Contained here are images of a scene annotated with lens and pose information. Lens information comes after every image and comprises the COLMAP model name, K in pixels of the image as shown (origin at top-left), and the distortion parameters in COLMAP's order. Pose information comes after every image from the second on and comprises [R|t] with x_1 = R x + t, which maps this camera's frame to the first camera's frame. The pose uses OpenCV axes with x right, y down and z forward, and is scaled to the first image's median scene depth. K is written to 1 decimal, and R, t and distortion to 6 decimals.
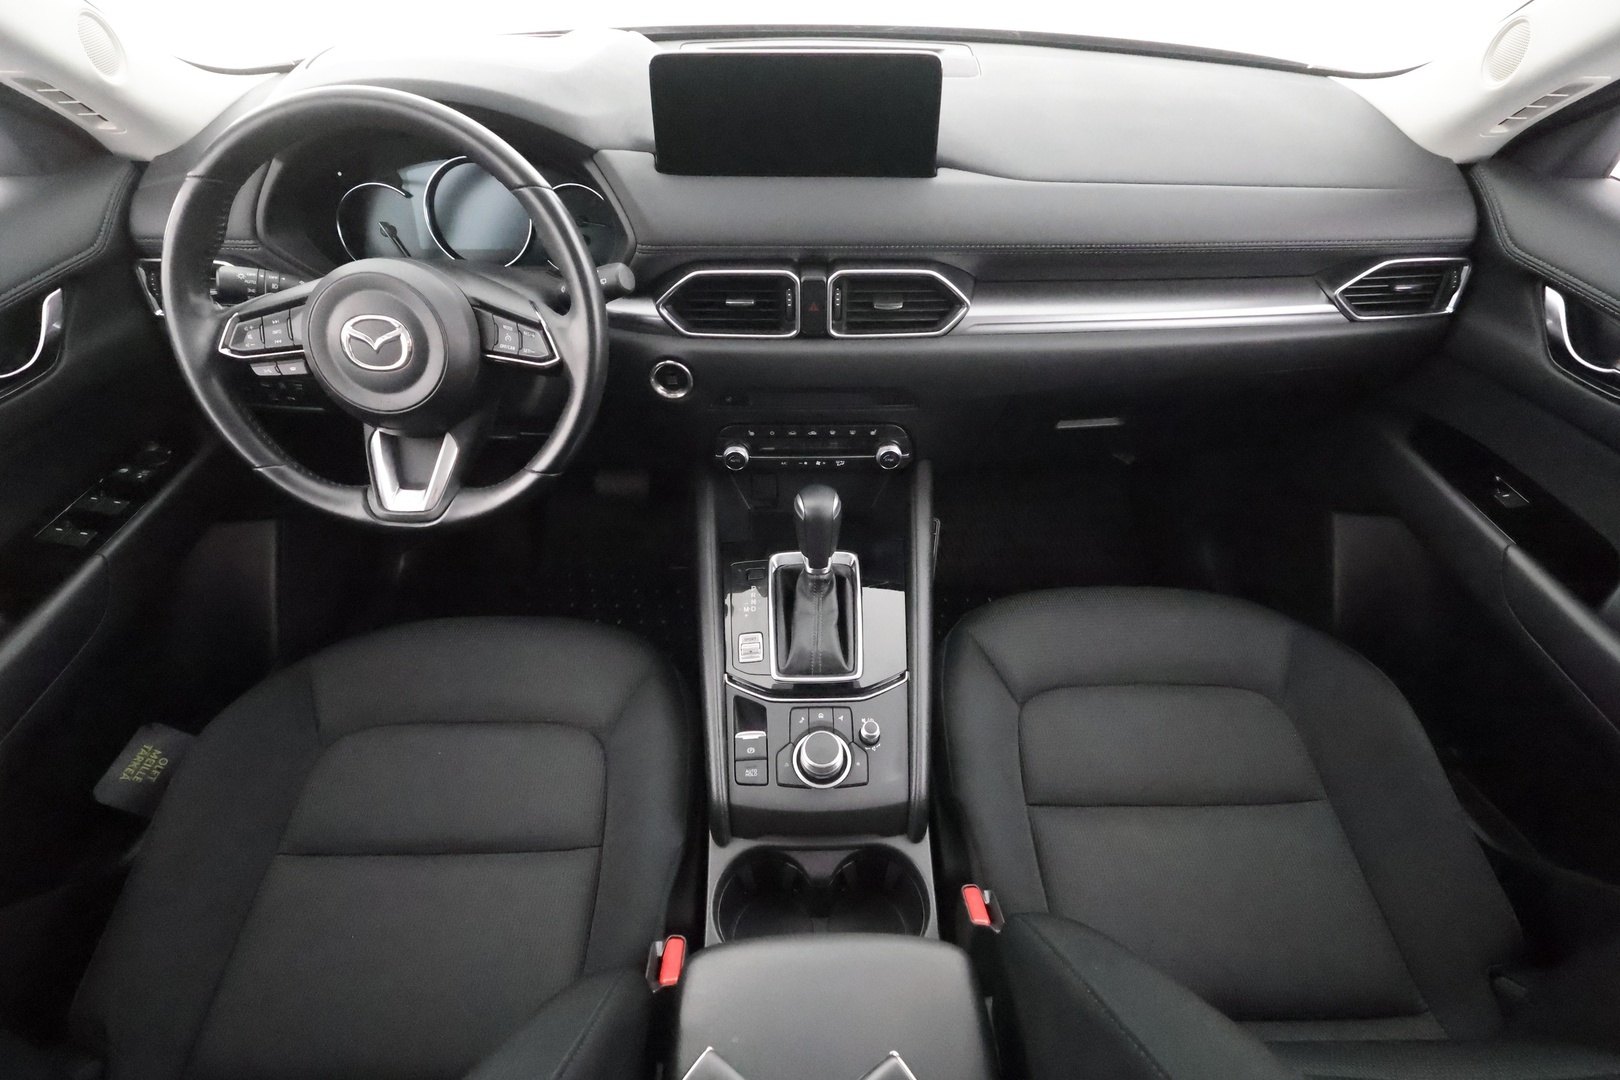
lens RADIAL K [[741.9, 0, 810.0], [0, 741.9, 540.0], [0, 0, 1]] dist [-0.003825, 0.000072]
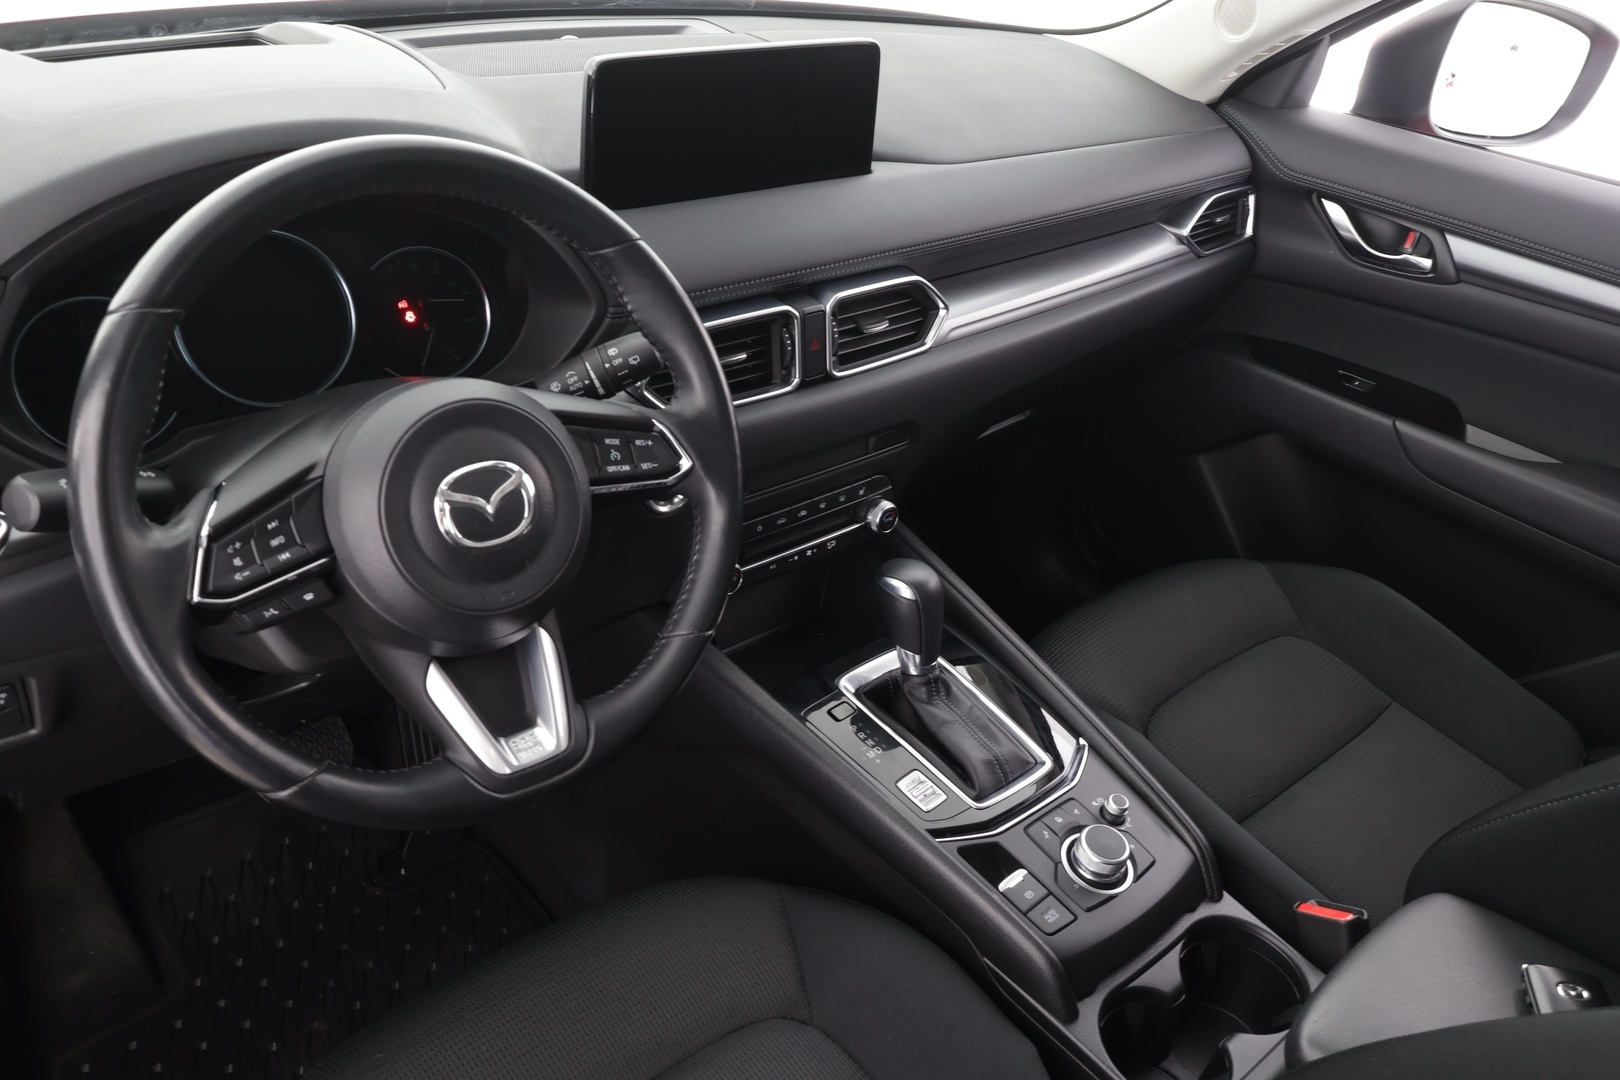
lens RADIAL K [[1271.6, 0, 810.0], [0, 1271.6, 540.0], [0, 0, 1]] dist [0.006727, 0.000191]
pose [[0.760049, -0.281746, 0.585615, -0.880212], [0.377283, 0.925022, -0.044623, -0.073015], [-0.529134, 0.254858, 0.809360, -0.018320]]
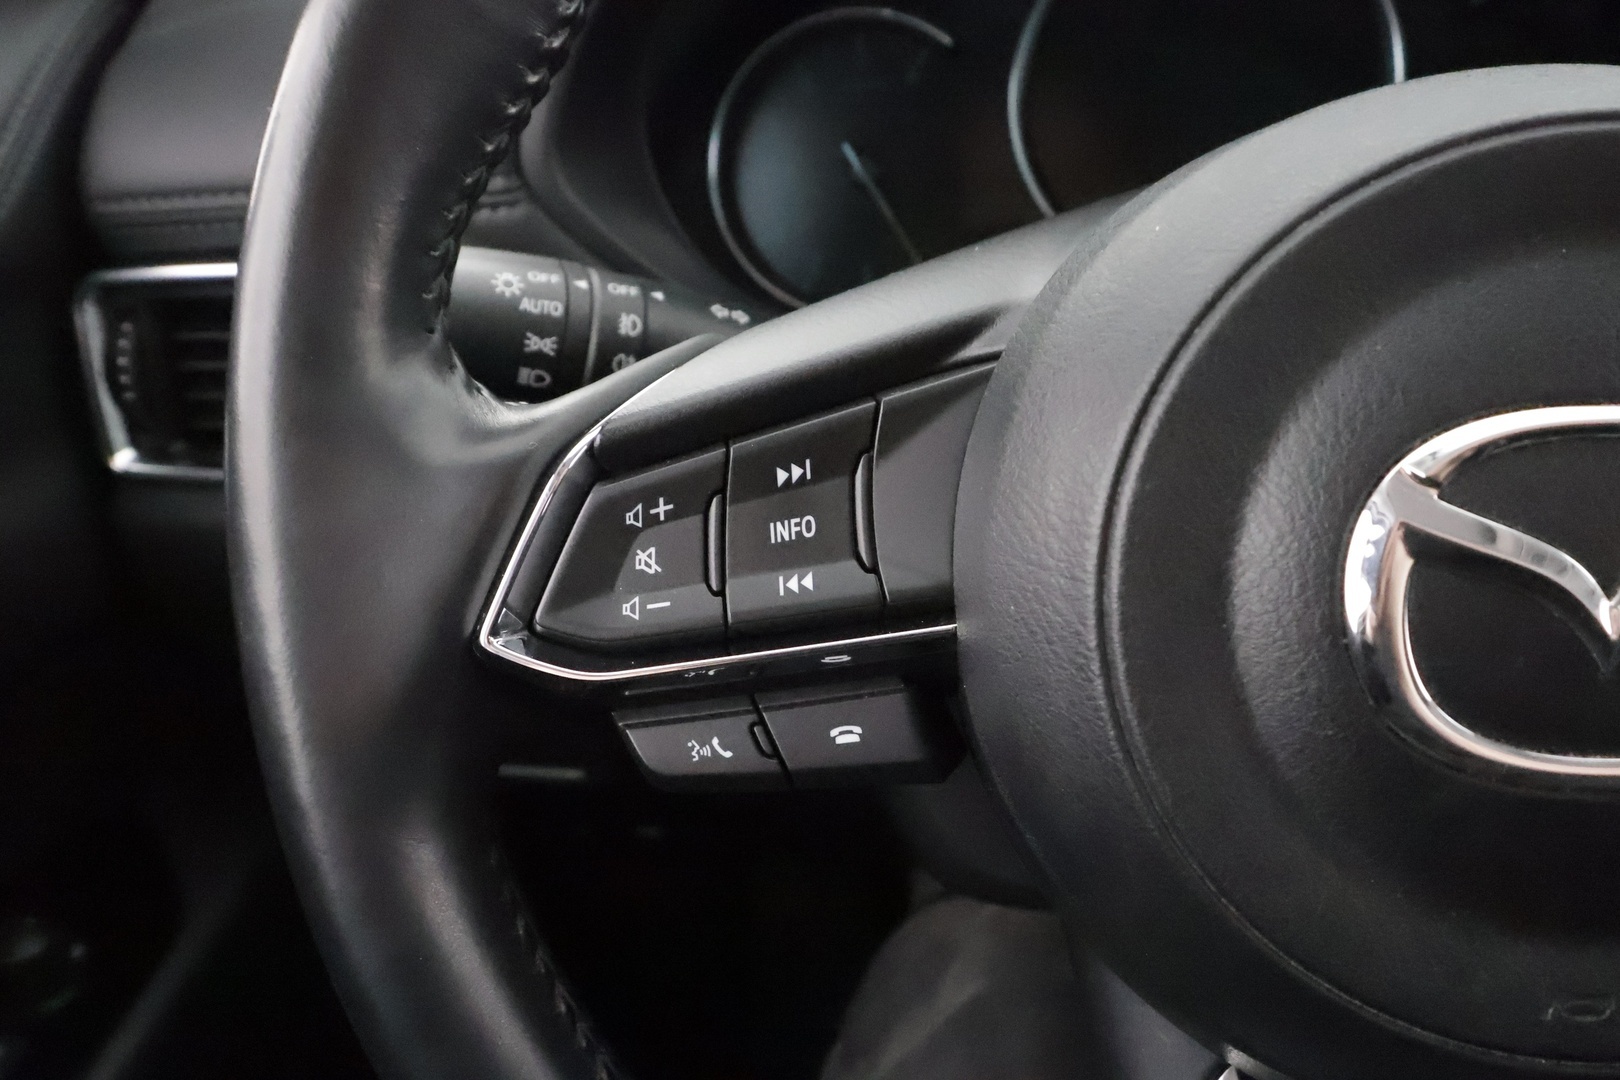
lens RADIAL K [[1271.6, 0, 810.0], [0, 1271.6, 540.0], [0, 0, 1]] dist [0.006727, 0.000191]
pose [[0.986627, -0.022719, -0.161404, -0.597292], [-0.014469, 0.974122, -0.225559, -0.189115], [0.162352, 0.224878, 0.960766, 0.639183]]
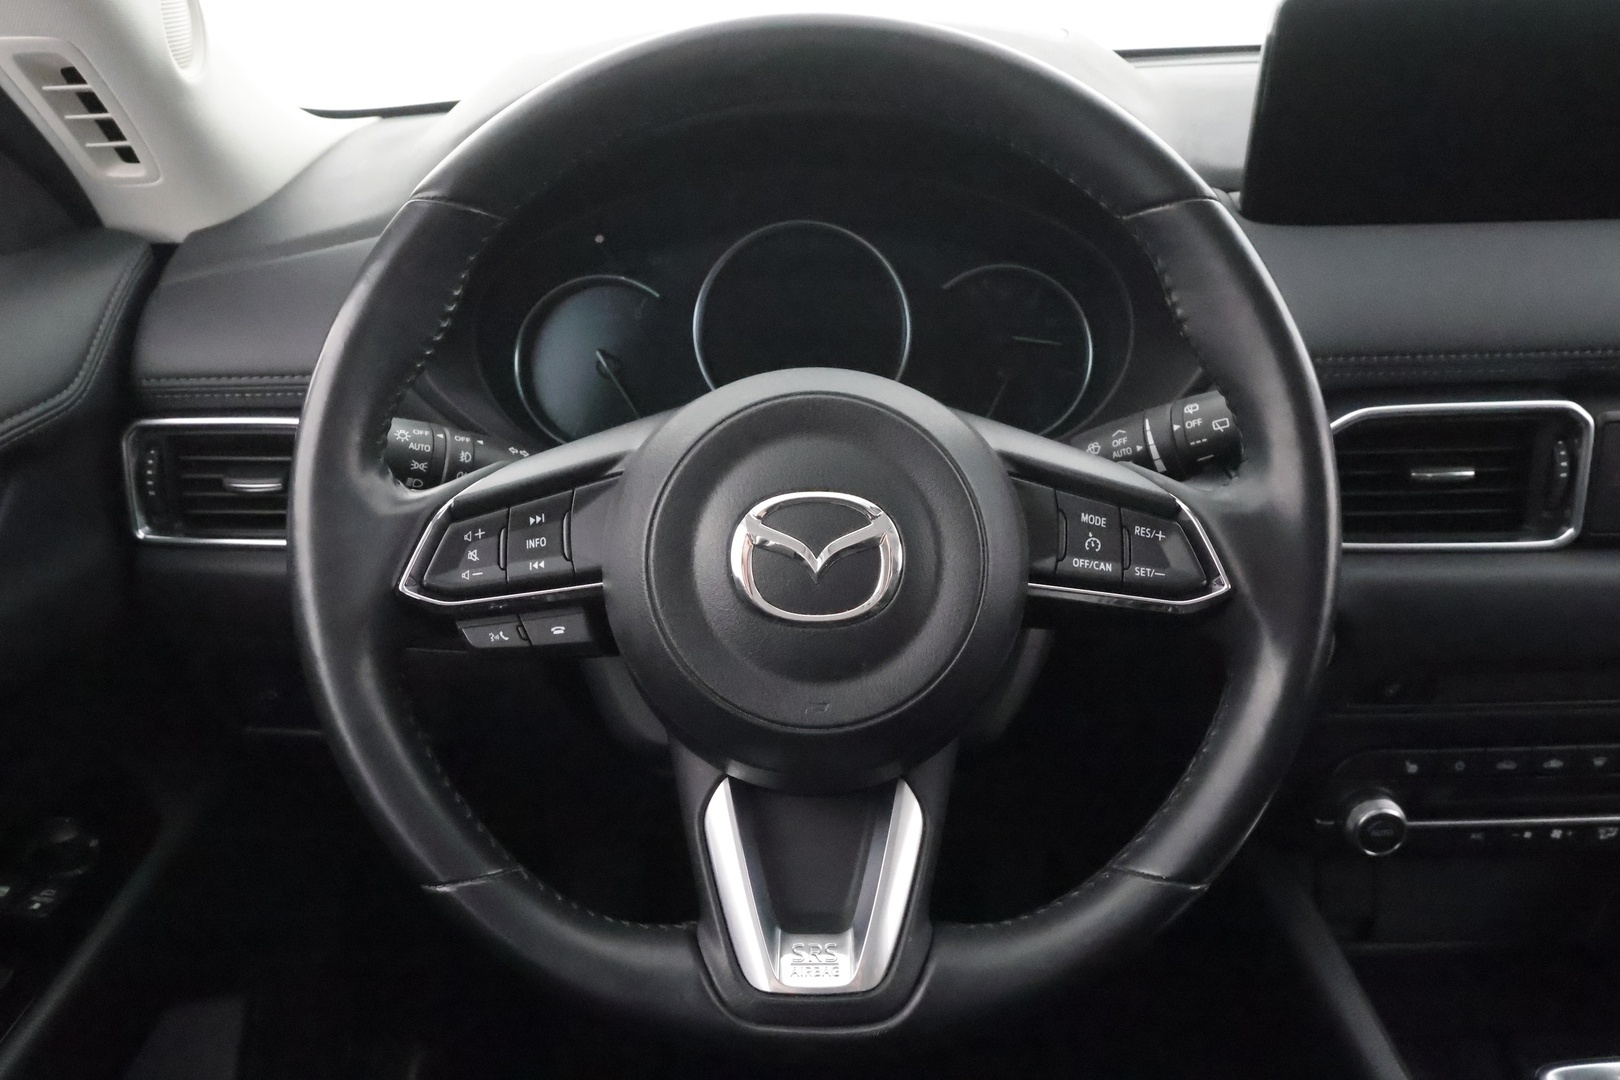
lens RADIAL K [[1247.7, 0, 810.1], [0, 1247.7, 549.5], [0, 0, 1]] dist [-0.004351, 0.000686]
pose [[0.999454, -0.027766, -0.017915, -0.496333], [0.020583, 0.947251, -0.319830, -0.046596], [0.025850, 0.319287, 0.947305, 0.309607]]
